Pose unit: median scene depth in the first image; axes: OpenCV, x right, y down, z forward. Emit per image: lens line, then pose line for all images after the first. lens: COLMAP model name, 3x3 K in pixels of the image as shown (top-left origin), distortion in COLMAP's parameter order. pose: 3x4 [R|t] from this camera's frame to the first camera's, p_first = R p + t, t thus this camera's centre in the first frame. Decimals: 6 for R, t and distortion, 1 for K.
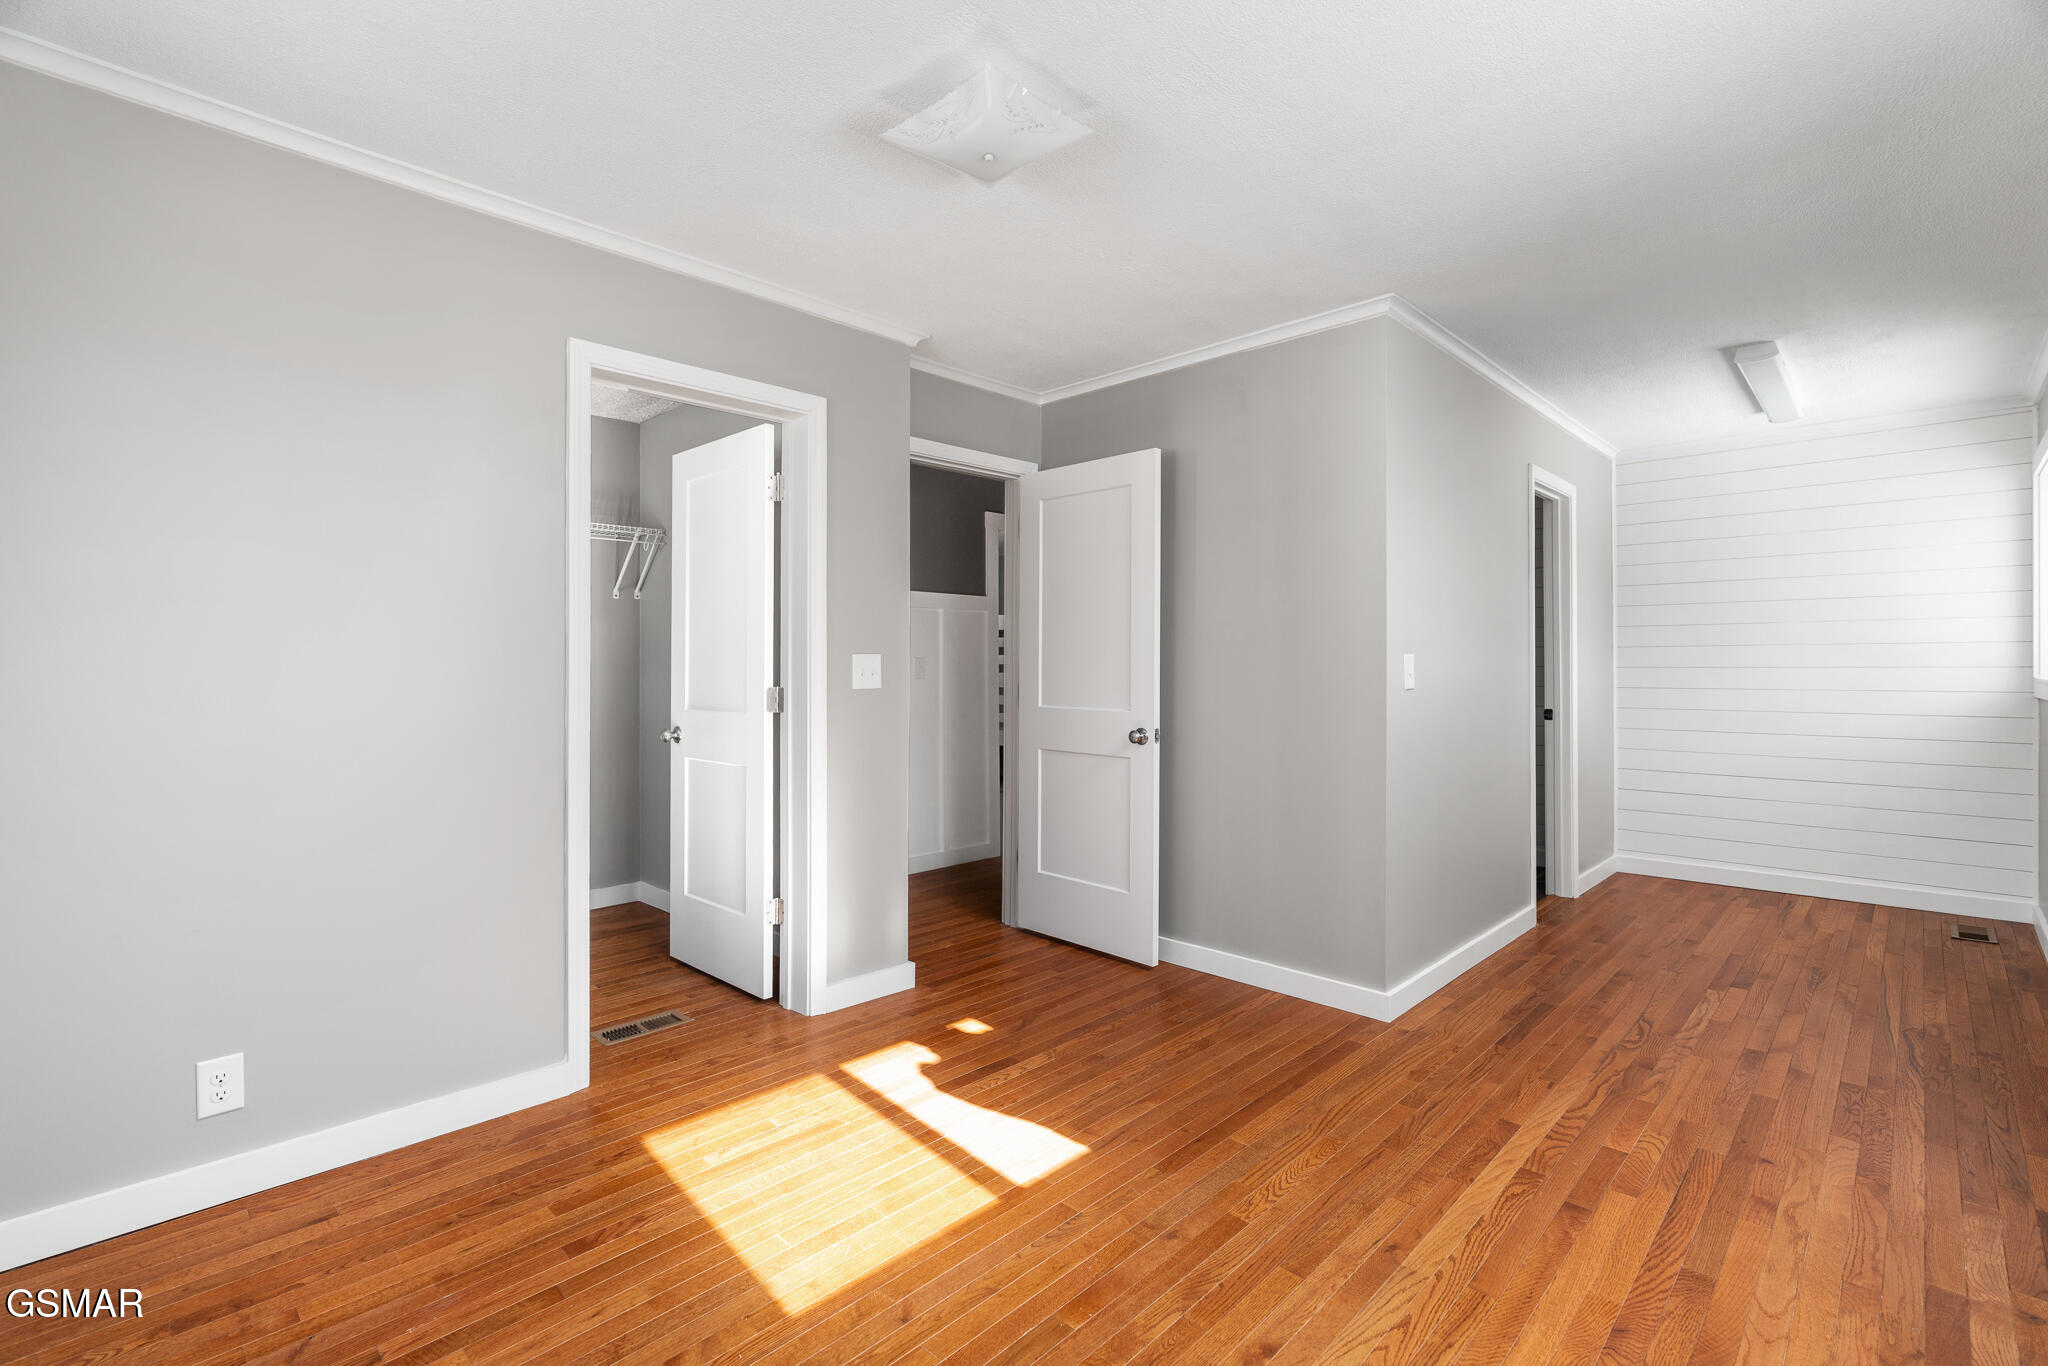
lens RADIAL K [[931.4, 0, 1023.6], [0, 931.4, 670.1], [0, 0, 1]] dist [-0.016575, 0.005254]
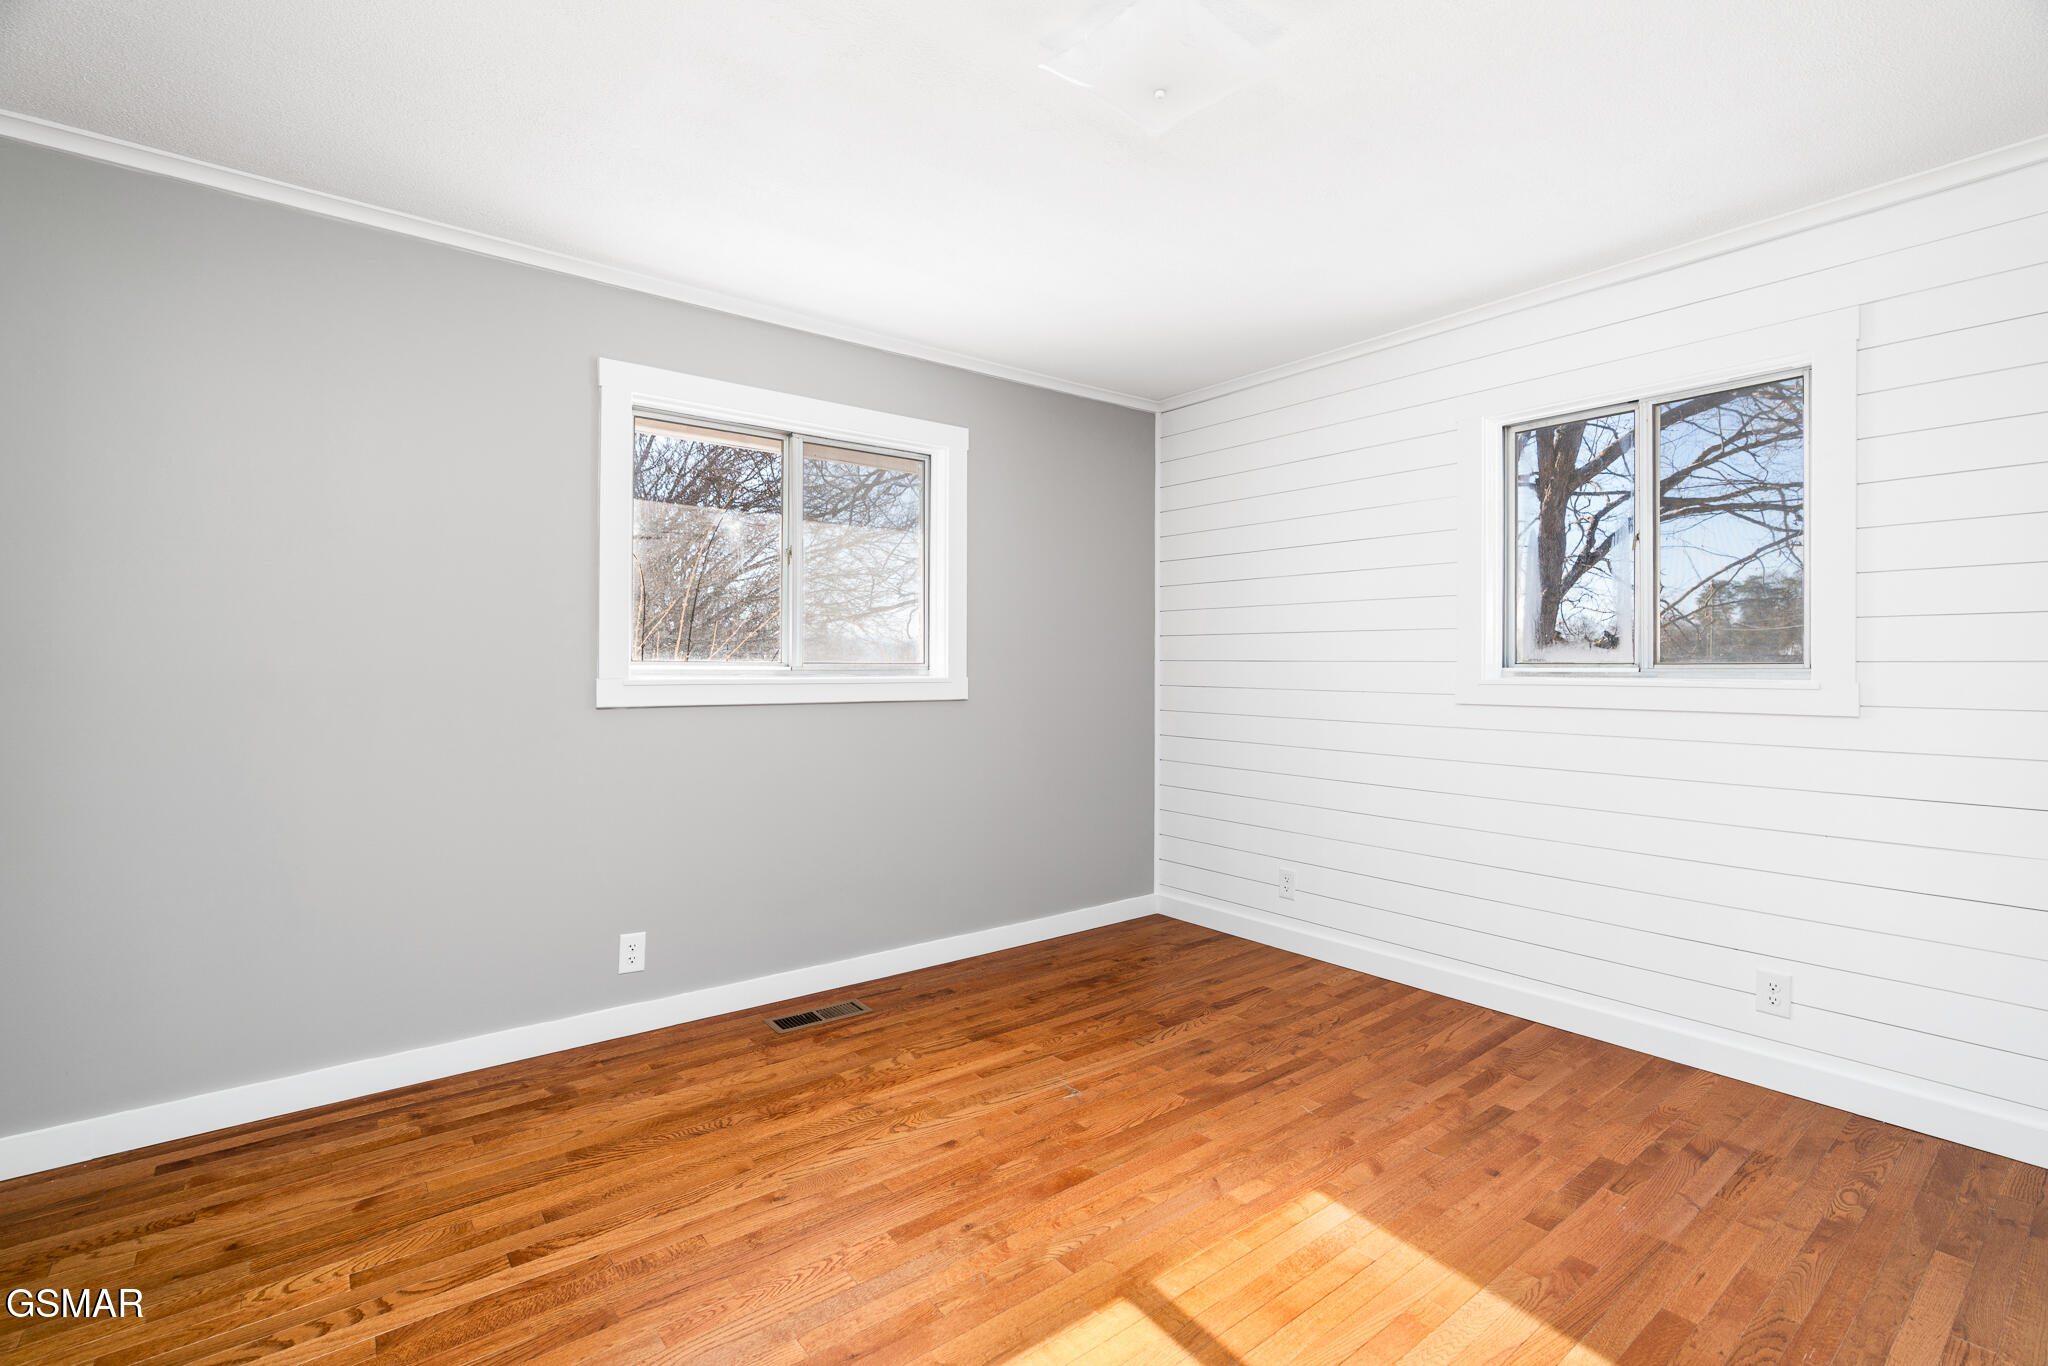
lens RADIAL K [[931.4, 0, 1024.6], [0, 931.4, 672.9], [0, 0, 1]] dist [-0.016575, 0.005254]
pose [[-0.990946, -0.004091, 0.134199, -0.029767], [-0.001977, 0.999872, 0.015882, -0.010609], [-0.134247, 0.015473, -0.990827, 1.852325]]
